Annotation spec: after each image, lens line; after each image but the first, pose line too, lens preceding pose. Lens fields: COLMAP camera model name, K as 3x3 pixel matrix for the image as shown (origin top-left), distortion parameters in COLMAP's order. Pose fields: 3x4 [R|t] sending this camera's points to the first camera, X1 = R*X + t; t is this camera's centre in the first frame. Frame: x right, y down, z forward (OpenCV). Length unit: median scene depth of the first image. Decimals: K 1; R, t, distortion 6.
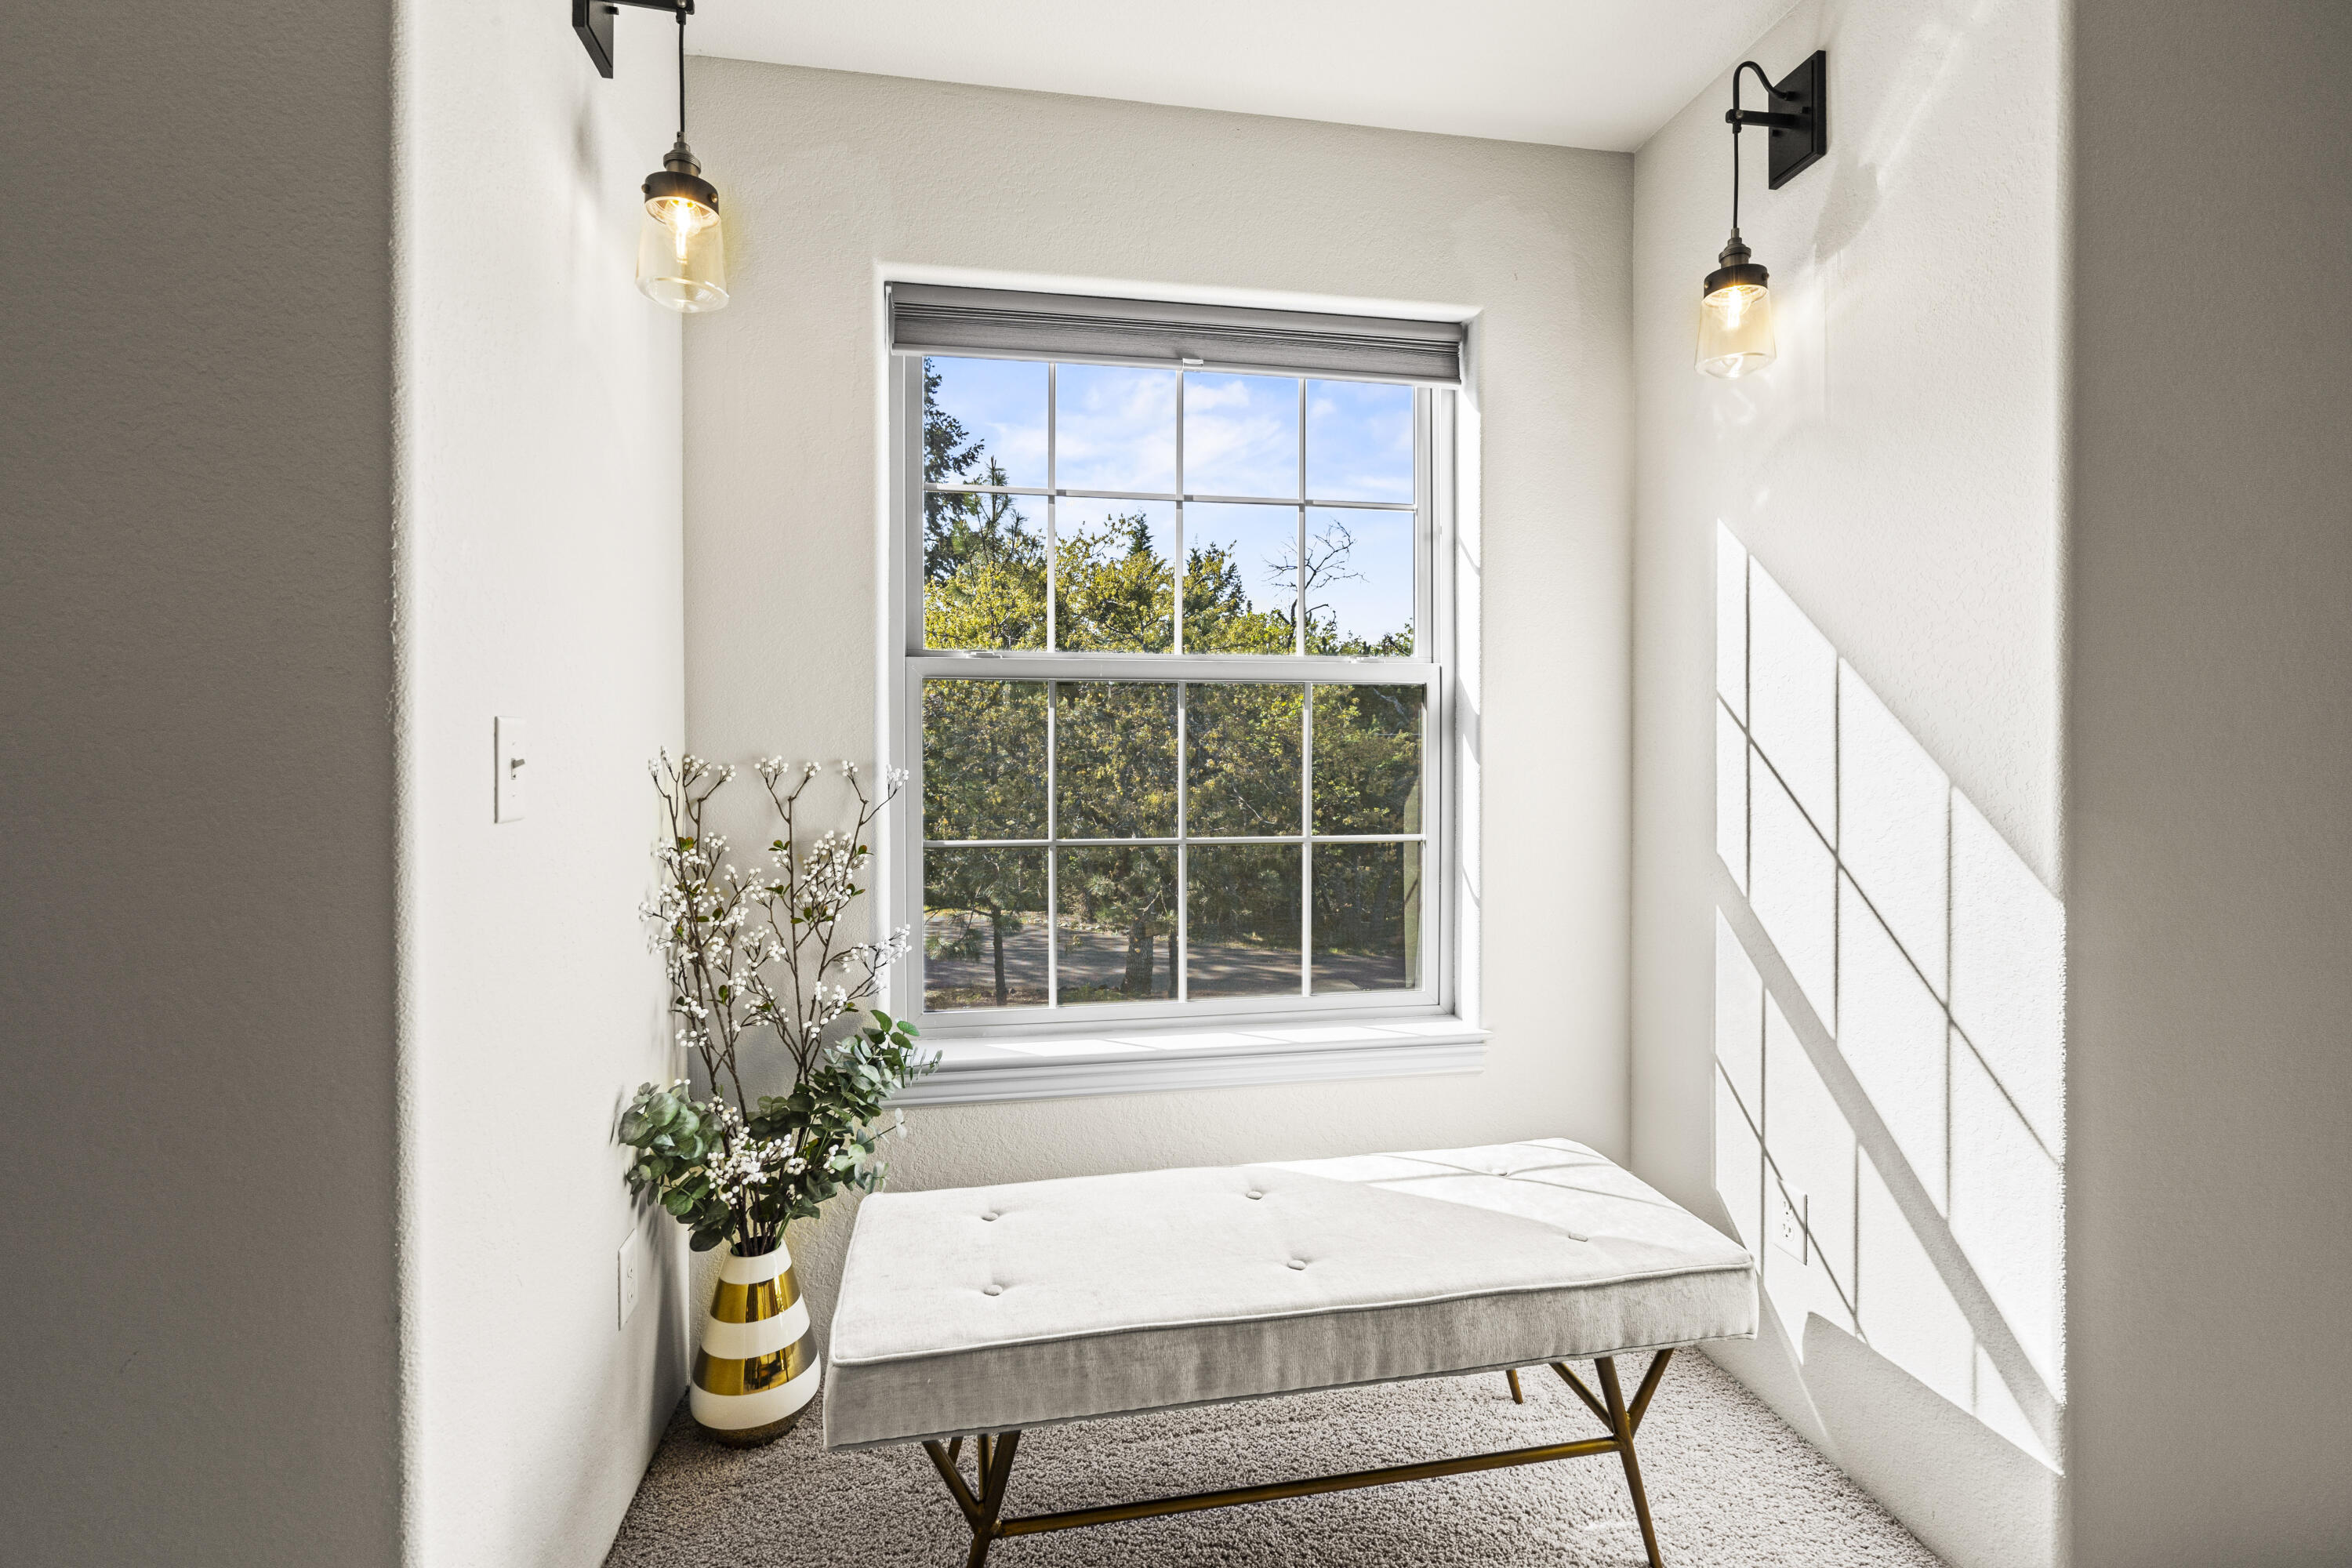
lens RADIAL K [[1115.2, 0, 1189.0], [0, 1115.2, 757.1], [0, 0, 1]] dist [0.000243, 0.000041]
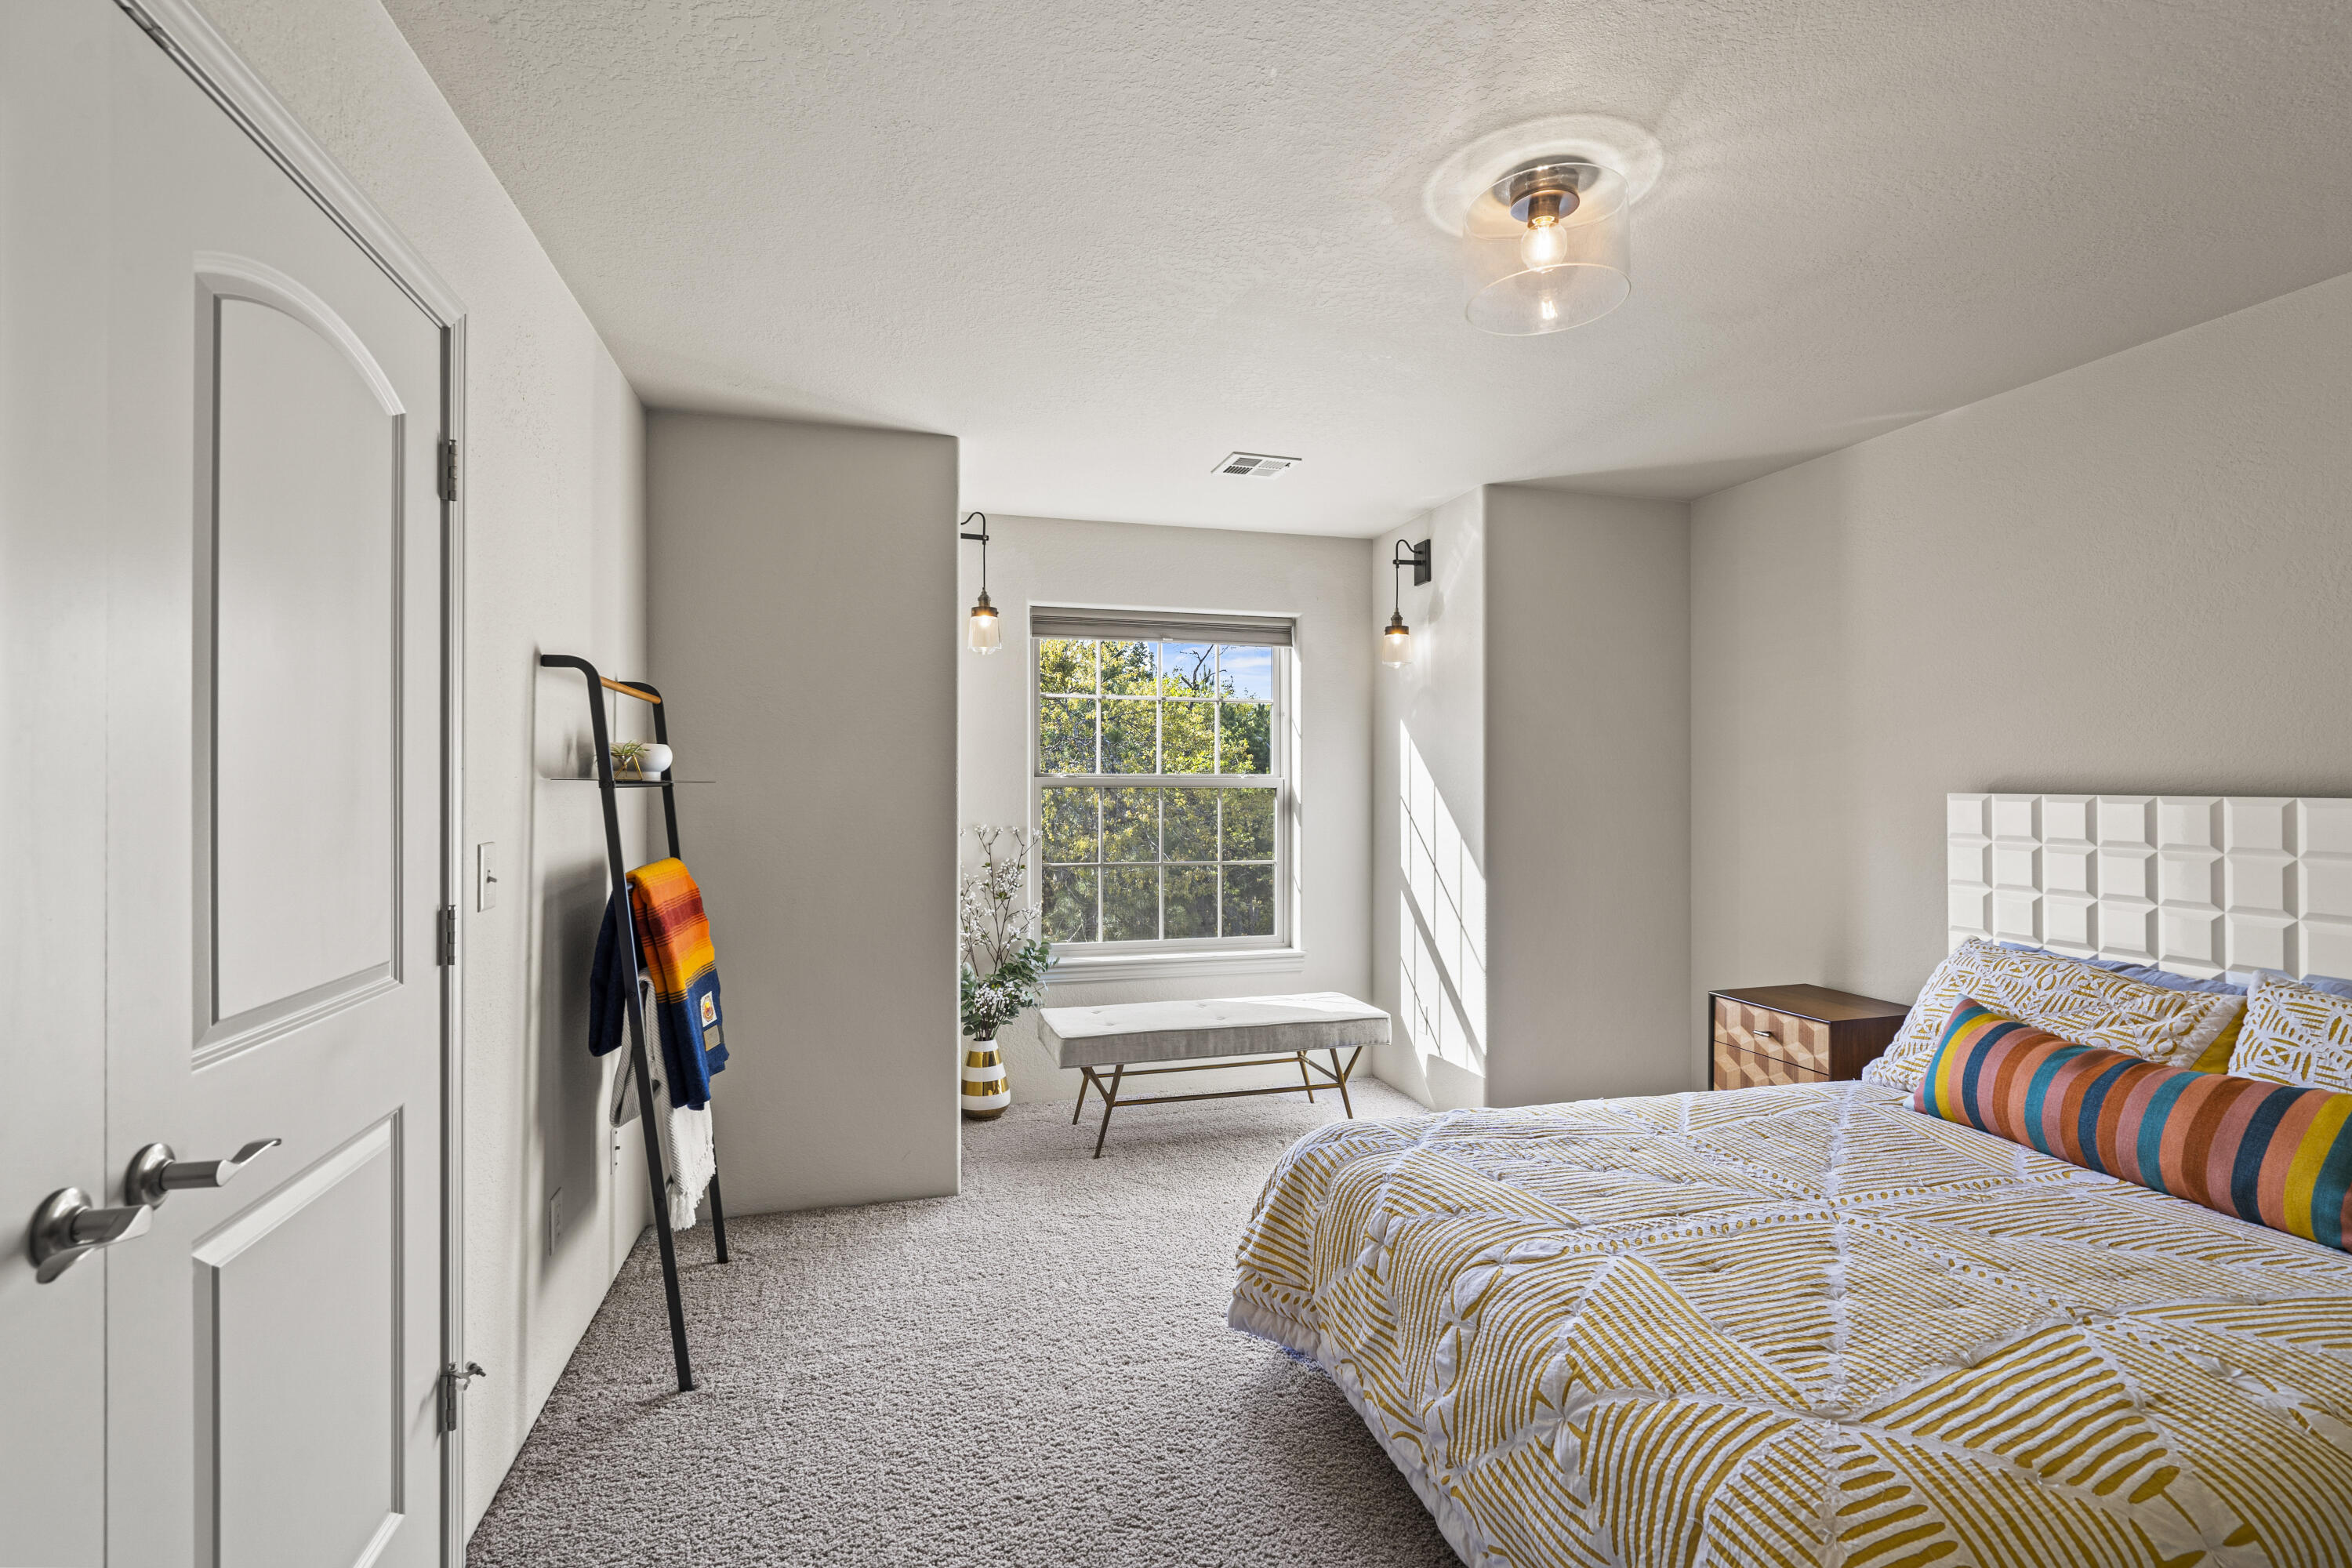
lens RADIAL K [[1066.7, 0, 1179.2], [0, 1066.7, 792.1], [0, 0, 1]] dist [-0.001652, -0.000288]
pose [[0.996771, 0.000836, 0.080287, -0.165709], [0.000077, 0.999935, -0.011361, -0.045339], [-0.080292, 0.011330, 0.996707, -1.246976]]
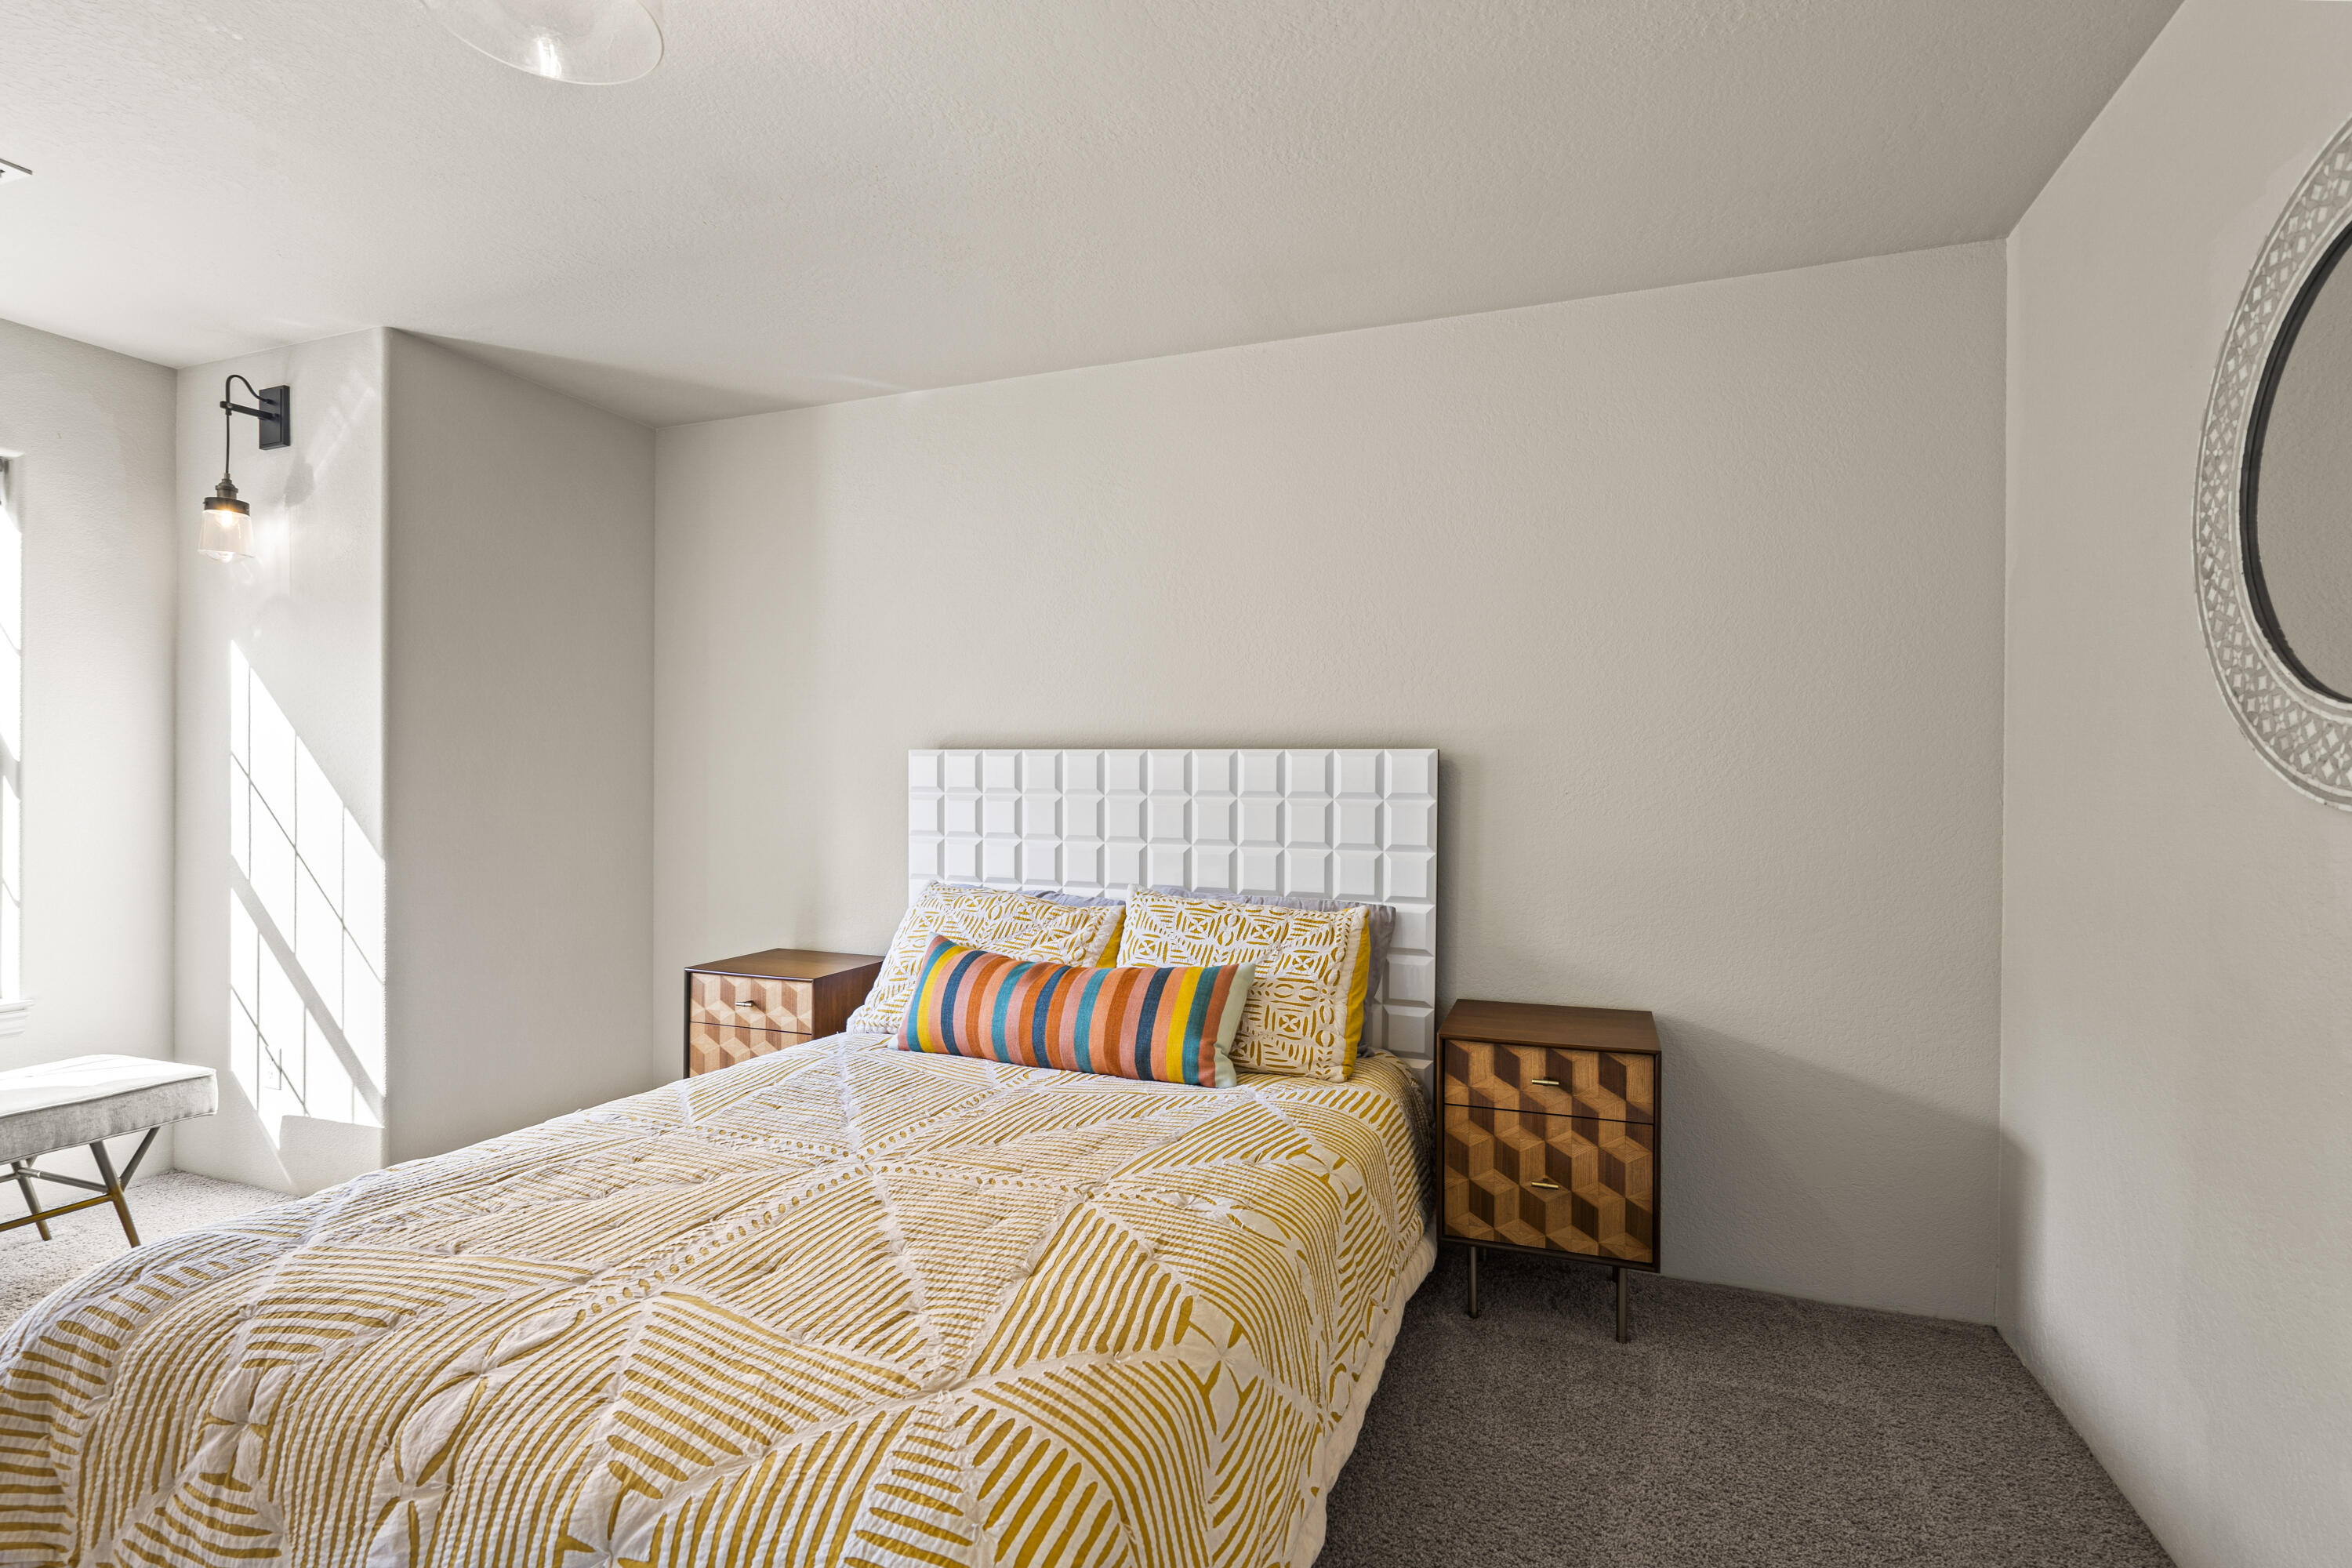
lens RADIAL K [[1086.0, 0, 1188.5], [0, 1086.0, 791.3], [0, 0, 1]] dist [-0.002464, -0.000274]
pose [[0.517503, 0.002961, 0.855676, -0.144130], [0.006298, 0.999954, -0.007269, 0.019424], [-0.855658, 0.009151, 0.517460, -1.028475]]
